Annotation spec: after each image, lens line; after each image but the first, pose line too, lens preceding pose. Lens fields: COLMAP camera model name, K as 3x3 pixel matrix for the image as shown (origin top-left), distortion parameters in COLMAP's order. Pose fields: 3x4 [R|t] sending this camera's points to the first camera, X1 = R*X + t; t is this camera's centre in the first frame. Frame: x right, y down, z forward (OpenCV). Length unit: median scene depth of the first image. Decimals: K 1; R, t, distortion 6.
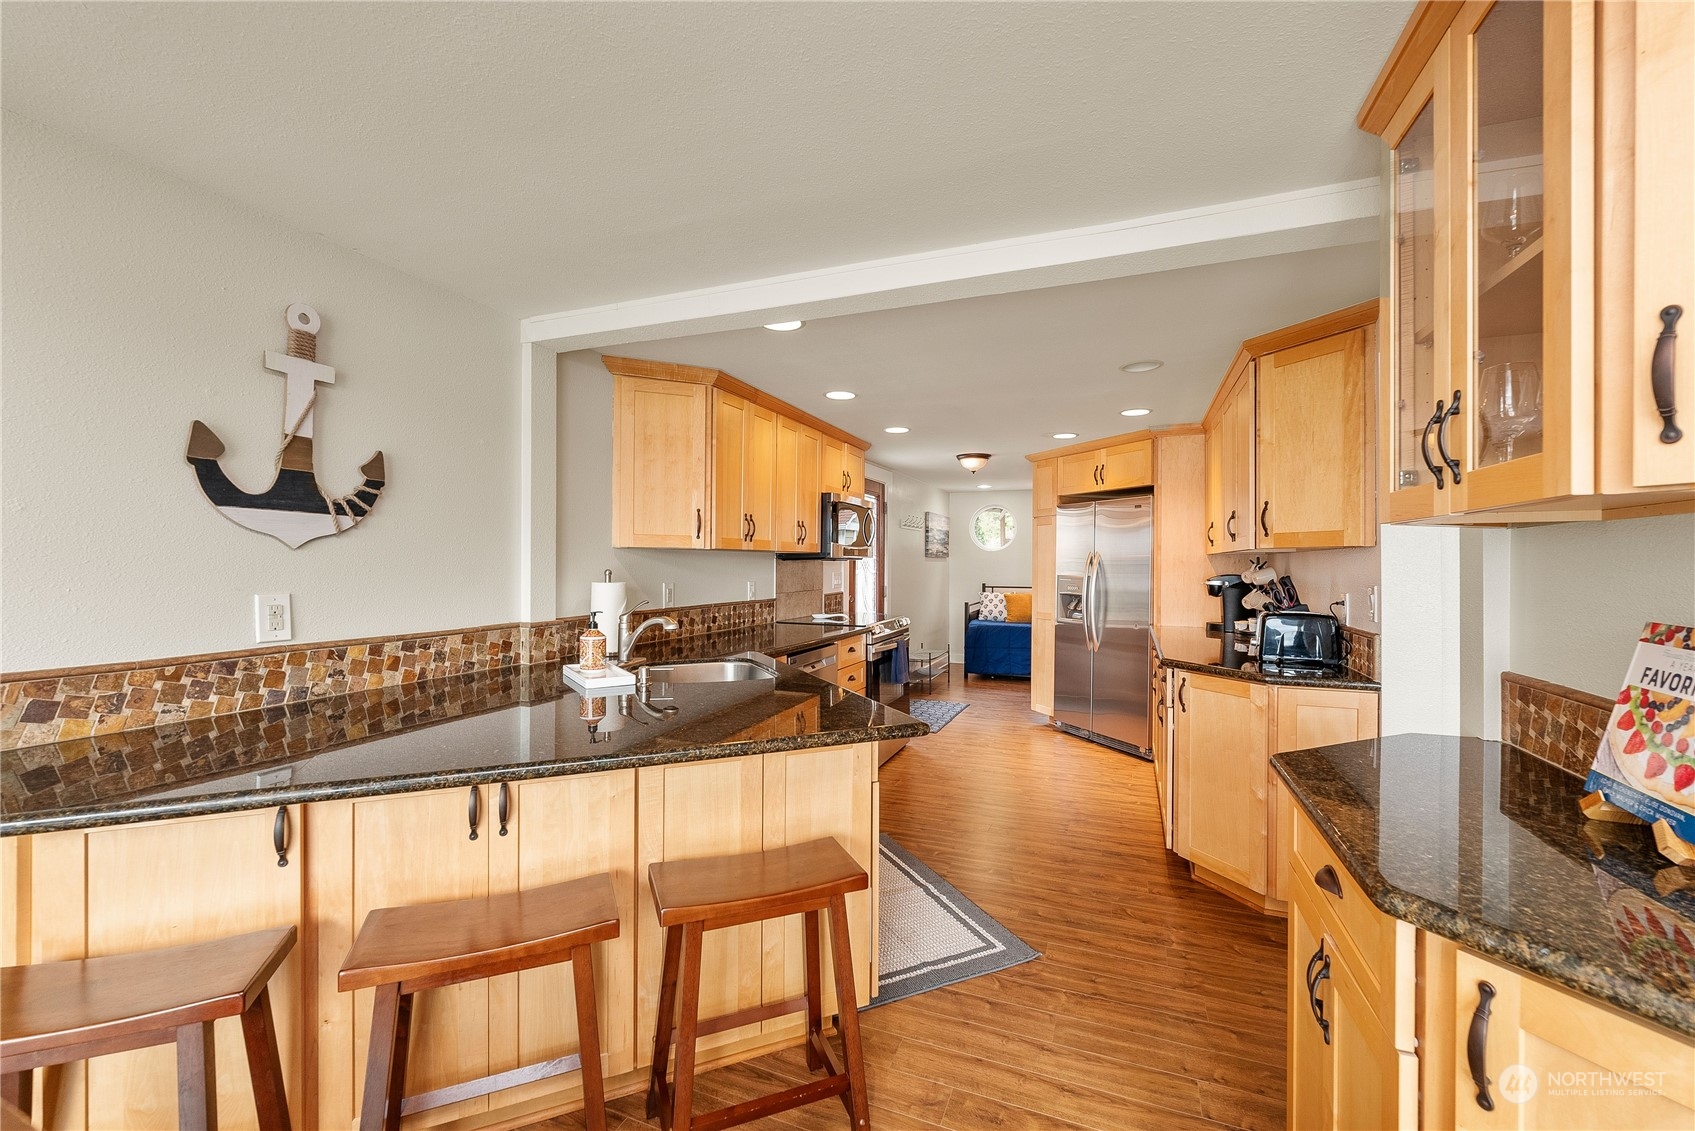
lens RADIAL K [[692.4, 0, 847.5], [0, 692.4, 565.5], [0, 0, 1]] dist [-0.001599, -0.000041]
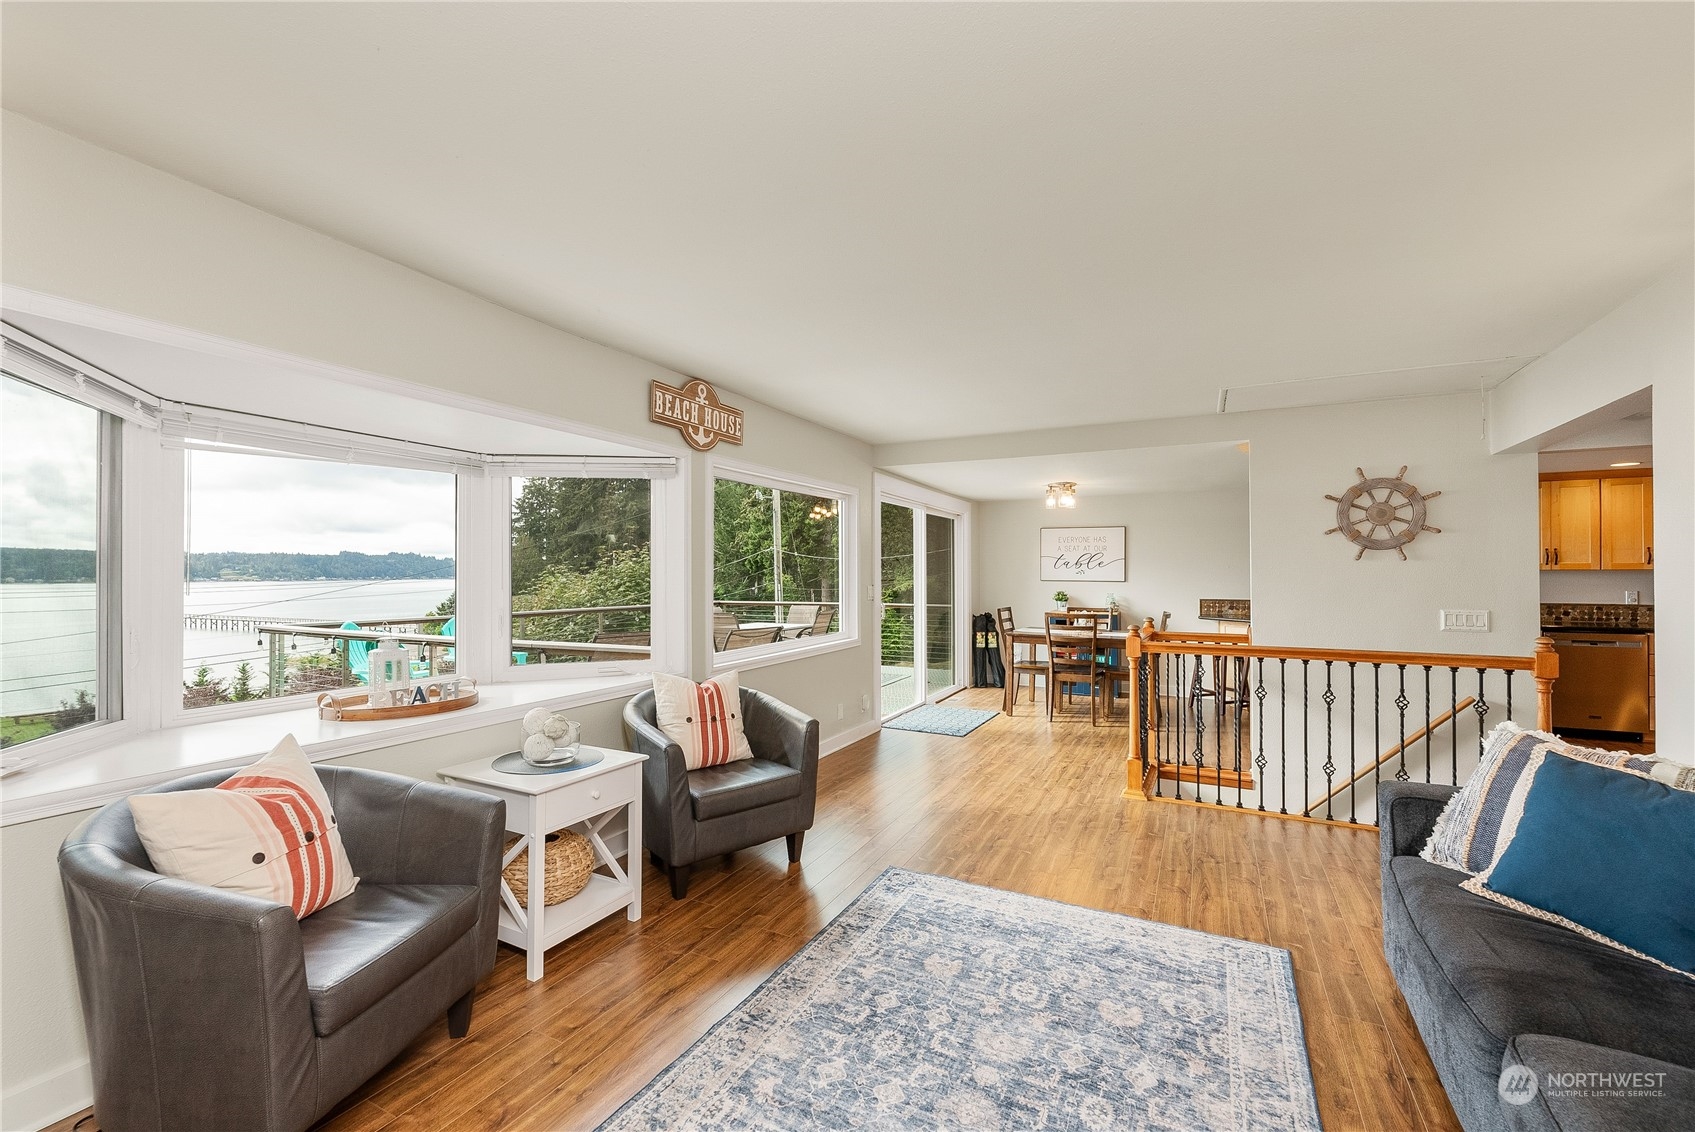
lens RADIAL K [[692.4, 0, 847.5], [0, 692.4, 566.0], [0, 0, 1]] dist [-0.001599, -0.000041]
pose [[-0.088041, -0.019888, -0.995918, 2.652519], [-0.005104, 0.999797, -0.019514, 0.014830], [0.996104, 0.003365, -0.088125, -0.866816]]
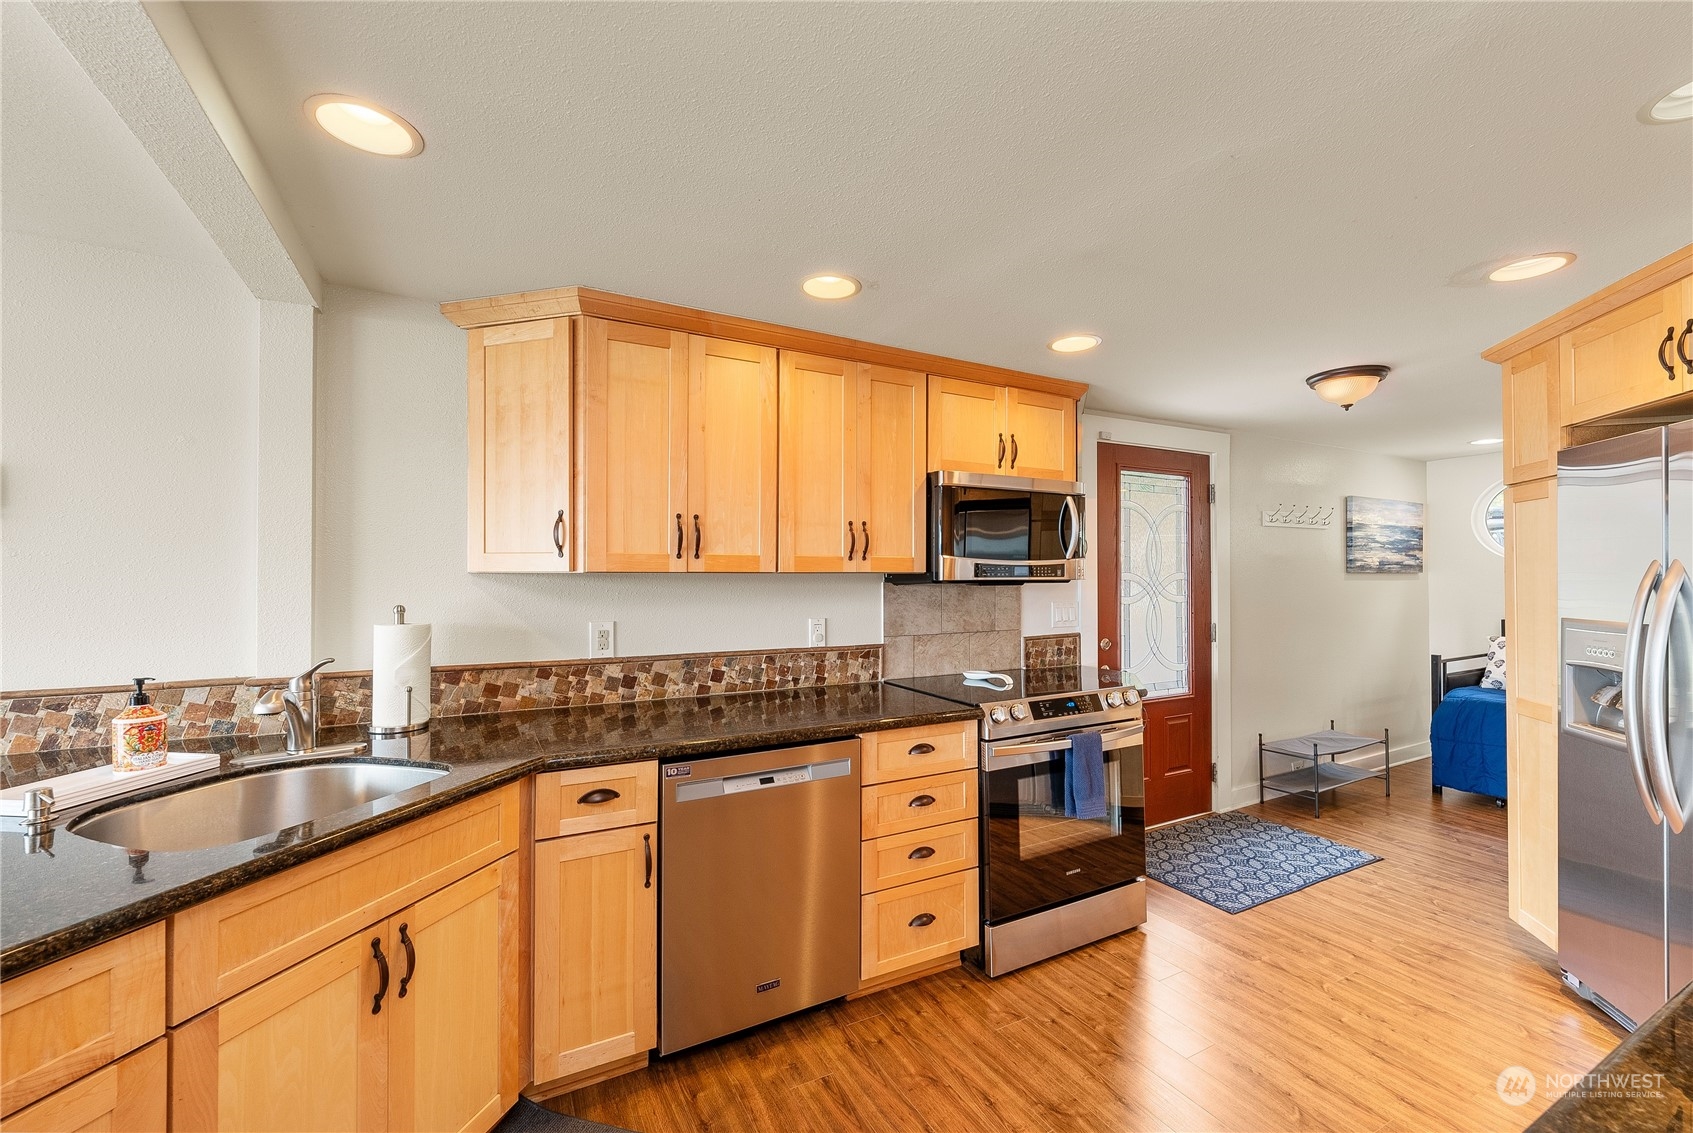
lens RADIAL K [[691.6, 0, 846.5], [0, 691.6, 566.5], [0, 0, 1]] dist [-0.001599, -0.000041]
pose [[0.768438, -0.016619, -0.639708, 0.574742], [0.002948, 0.999744, -0.022431, -0.020780], [0.639917, 0.015351, 0.768290, 0.980712]]
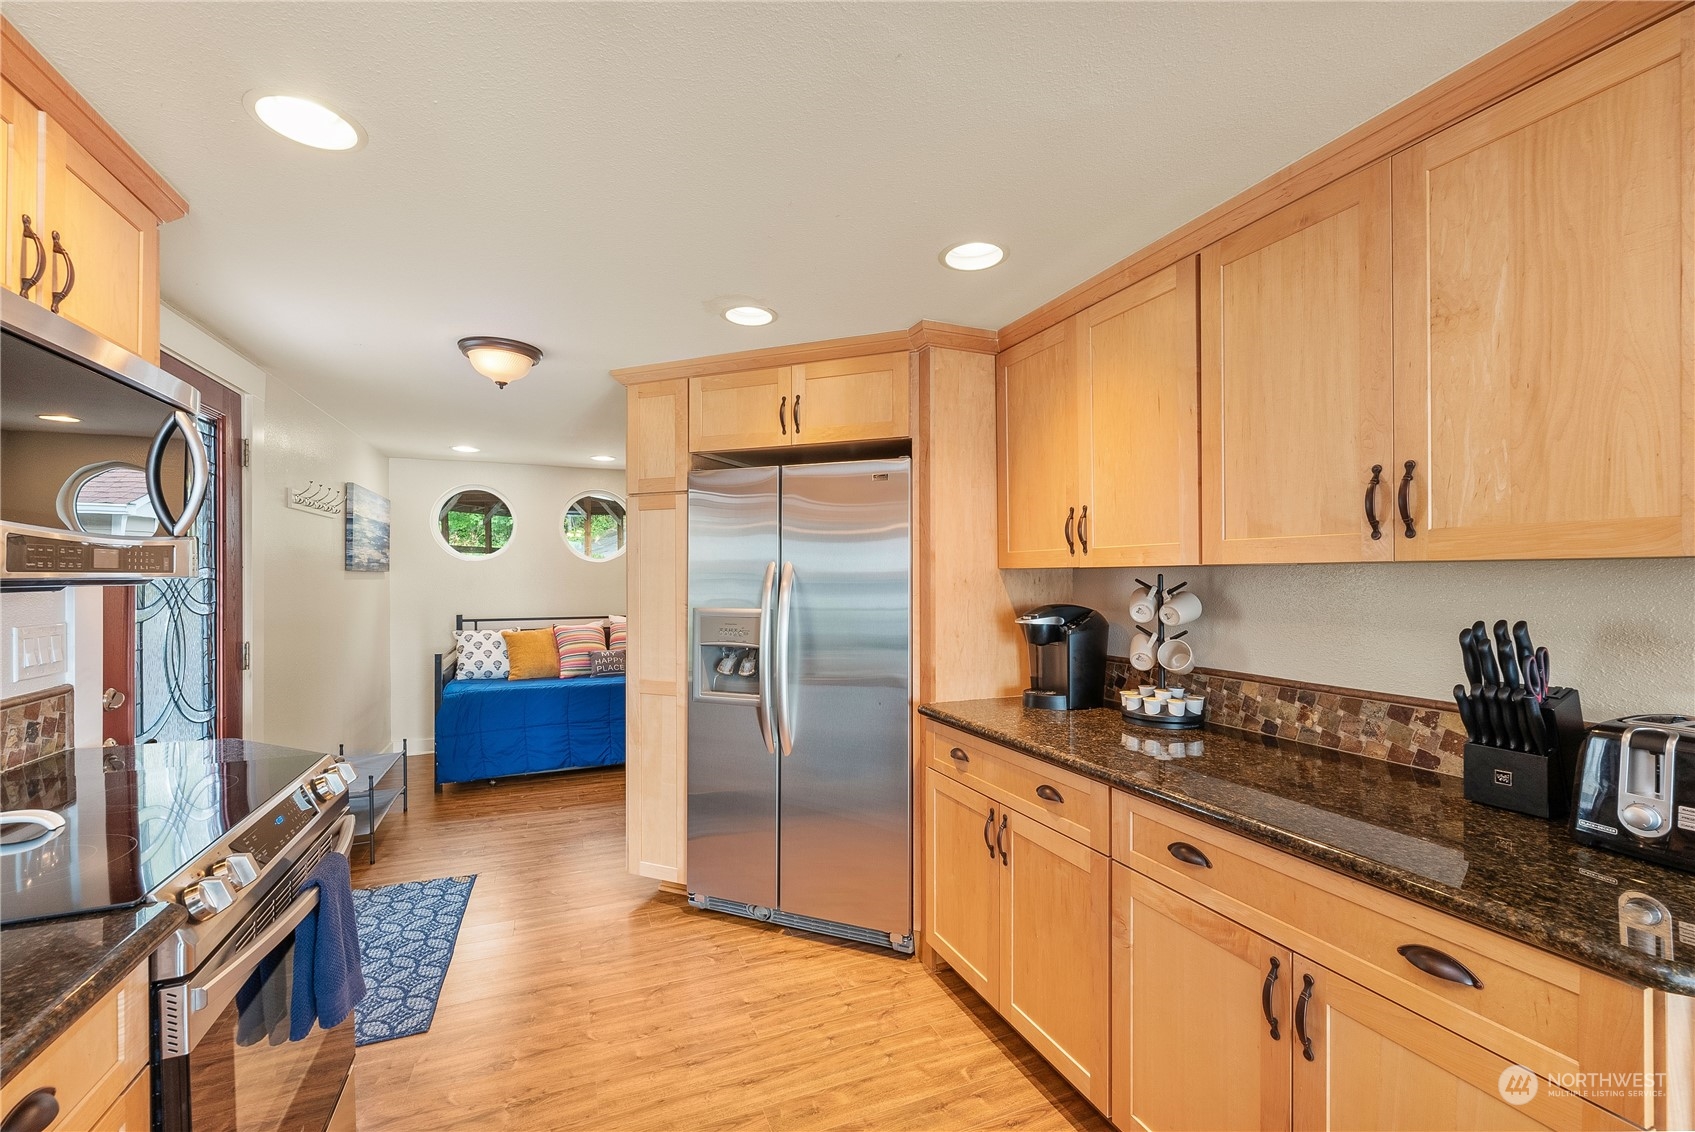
lens RADIAL K [[695.9, 0, 844.3], [0, 695.9, 575.8], [0, 0, 1]] dist [-0.001303, 0.000006]
pose [[0.715024, -0.006150, 0.699073, 0.061582], [0.008052, 0.999967, 0.000562, -0.021486], [-0.699054, 0.005227, 0.715050, 1.338859]]
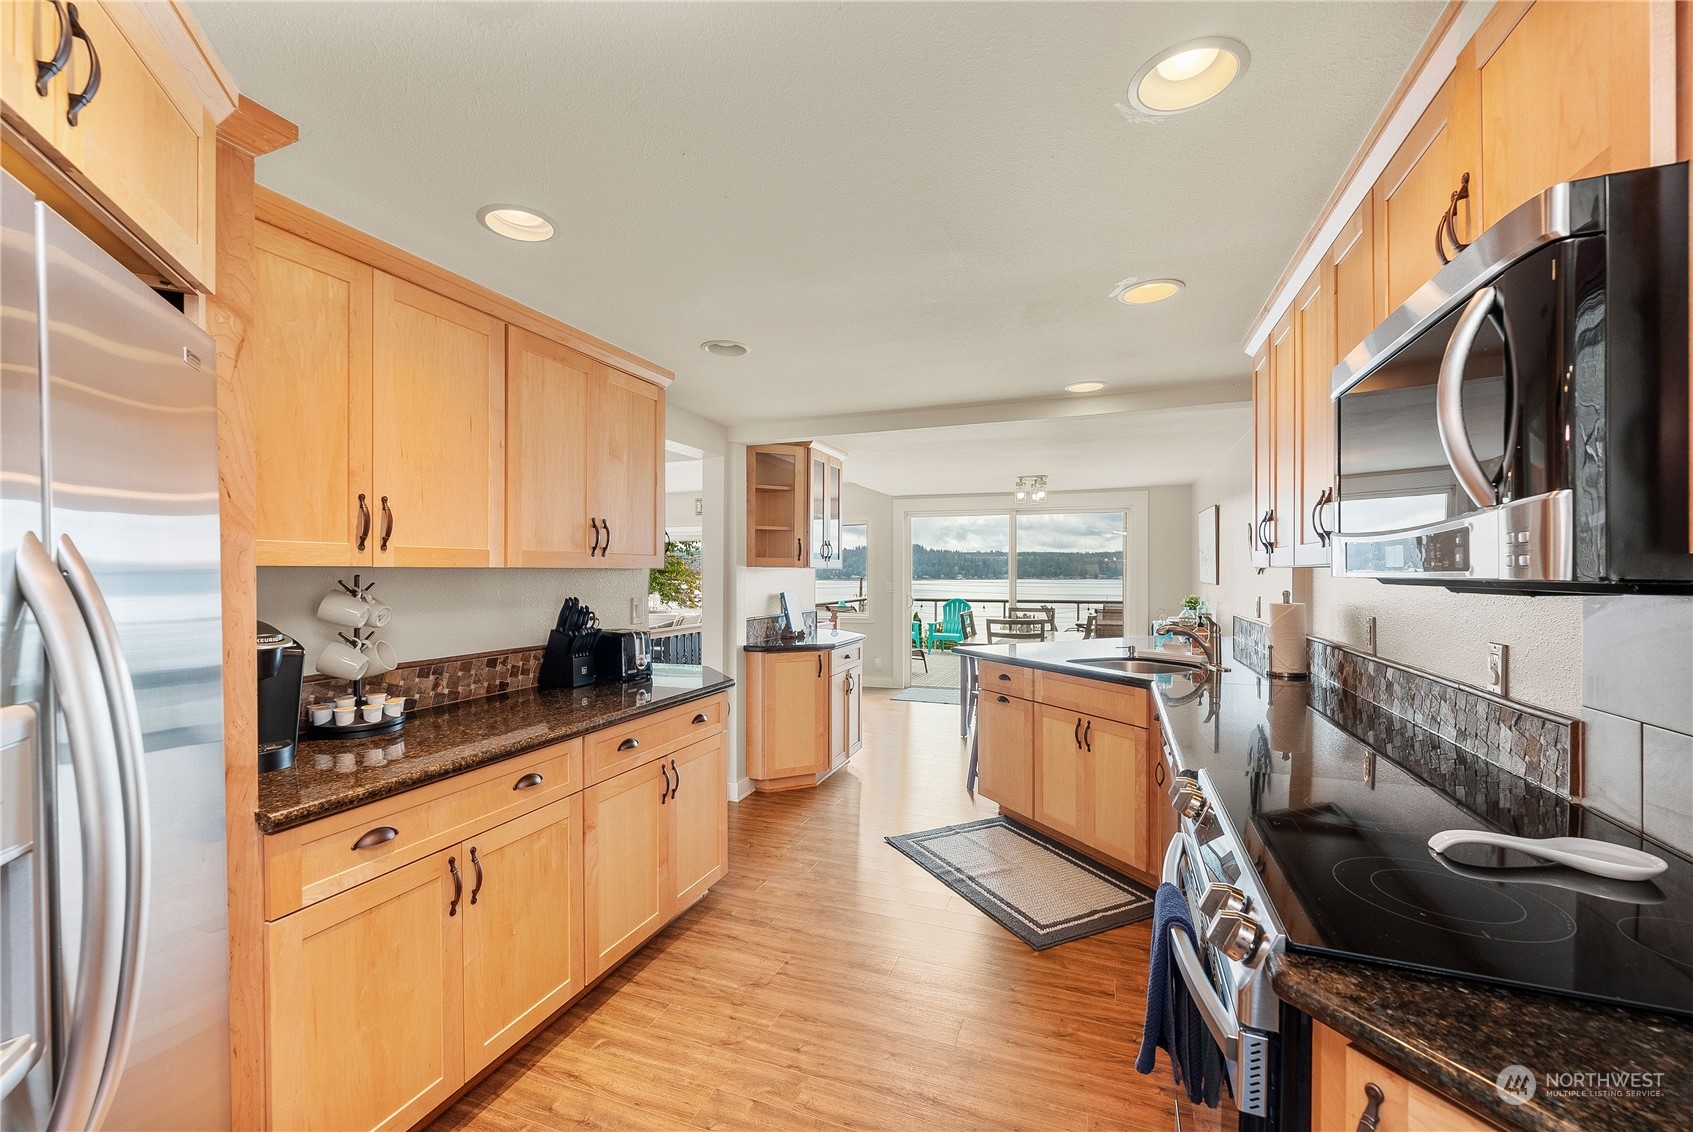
lens RADIAL K [[691.6, 0, 846.5], [0, 691.6, 566.0], [0, 0, 1]] dist [-0.001599, -0.000041]
pose [[-0.999752, -0.003441, -0.022014, 0.418643], [-0.003273, 0.999965, -0.007659, -0.025671], [0.022040, -0.007585, -0.999728, 2.595308]]
